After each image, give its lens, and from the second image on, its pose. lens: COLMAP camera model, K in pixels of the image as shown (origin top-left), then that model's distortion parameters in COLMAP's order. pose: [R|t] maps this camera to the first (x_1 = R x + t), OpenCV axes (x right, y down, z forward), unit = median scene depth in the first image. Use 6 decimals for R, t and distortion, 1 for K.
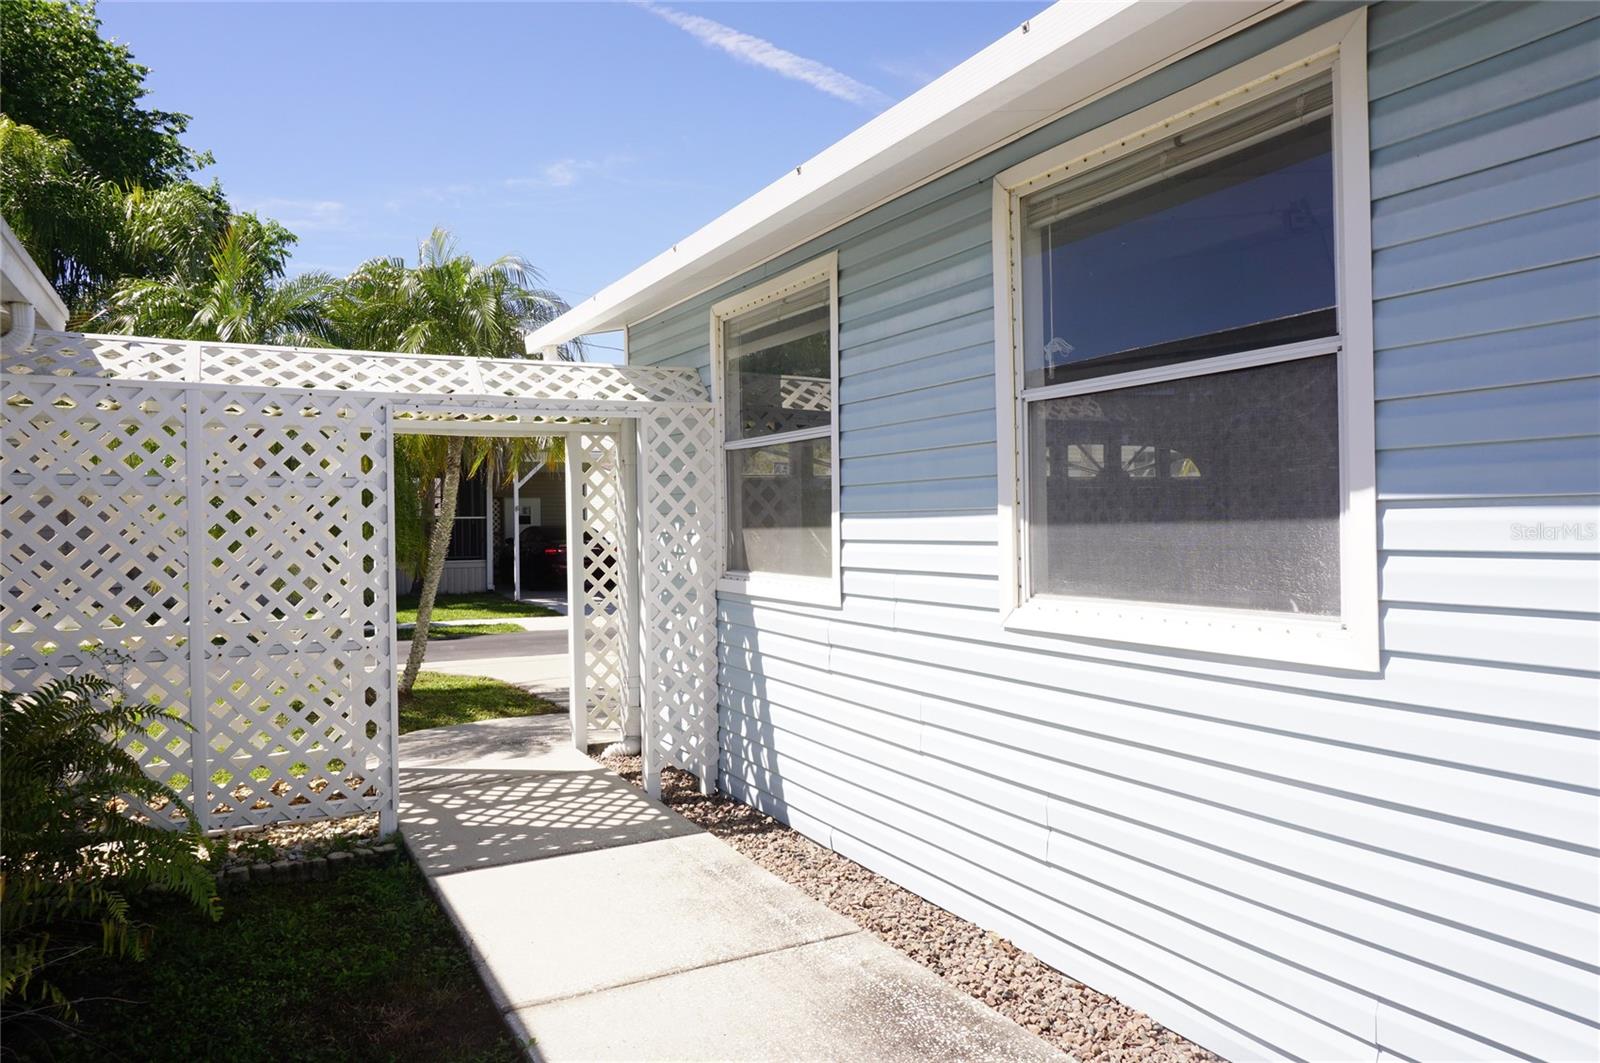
lens RADIAL K [[1105.8, 0, 798.9], [0, 1105.8, 537.8], [0, 0, 1]] dist [-0.001756, -0.000764]
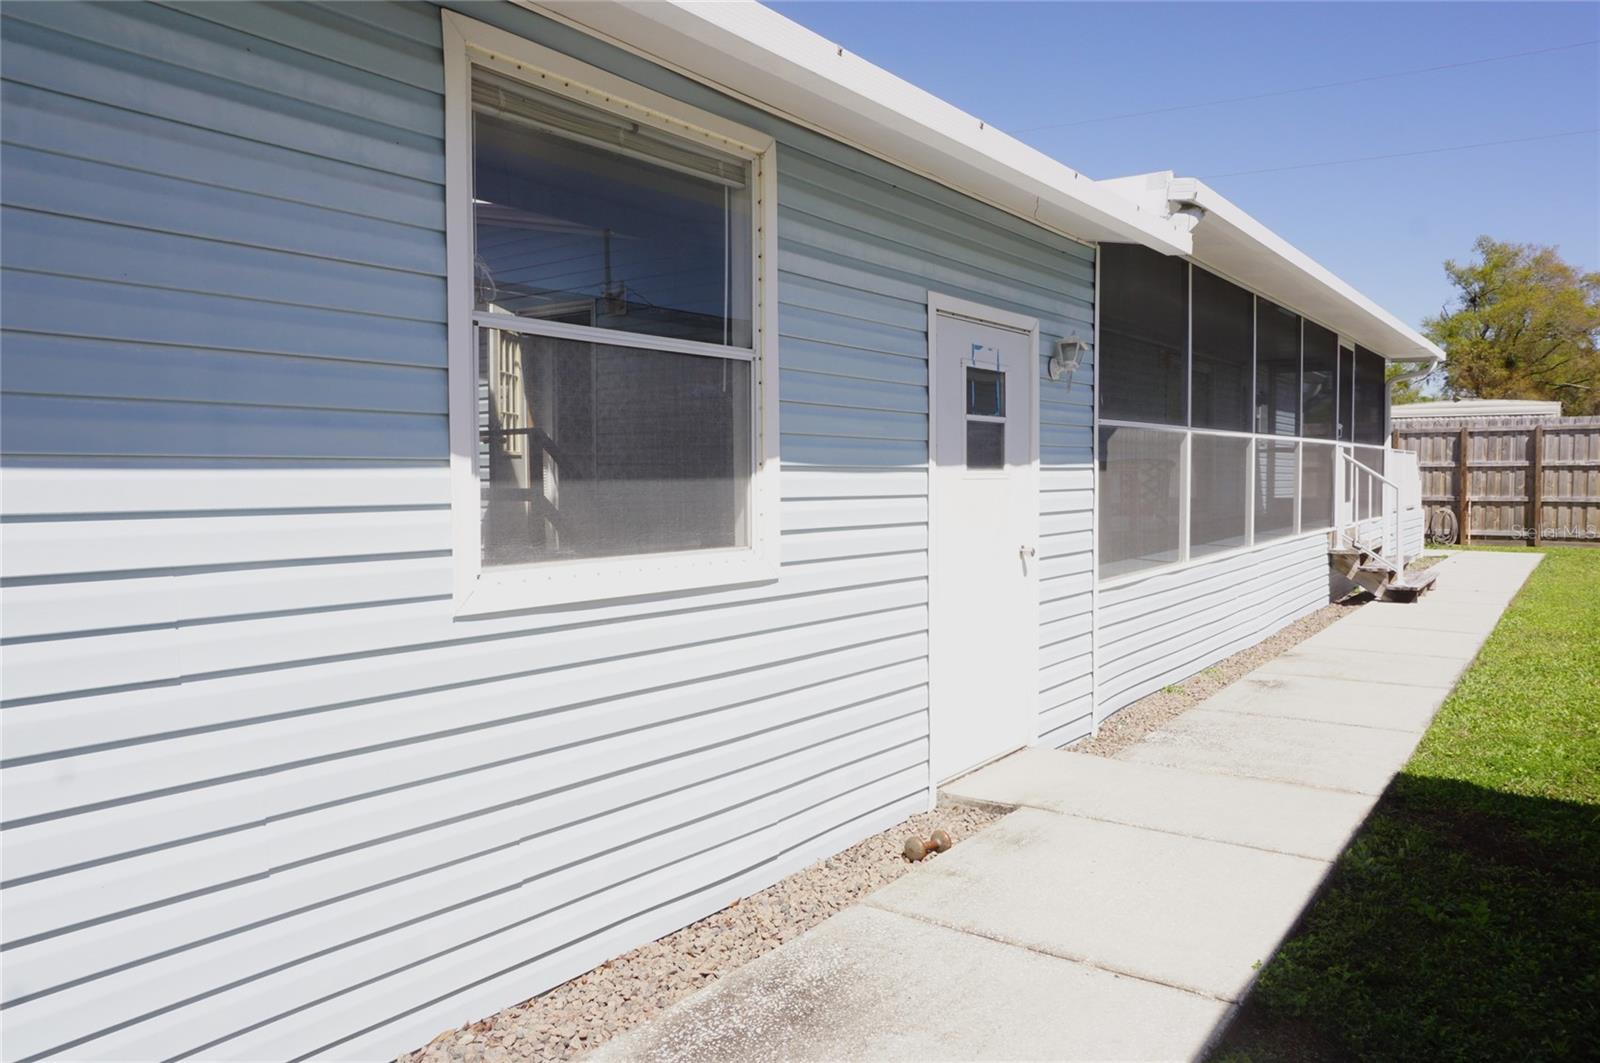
lens RADIAL K [[1089.3, 0, 800.0], [0, 1089.3, 531.5], [0, 0, 1]] dist [-0.102793, 0.001186]
pose [[-0.434255, -0.029859, 0.900295, -0.712483], [0.016802, 0.999008, 0.041237, -0.004528], [-0.900633, 0.033034, -0.433323, 1.374736]]
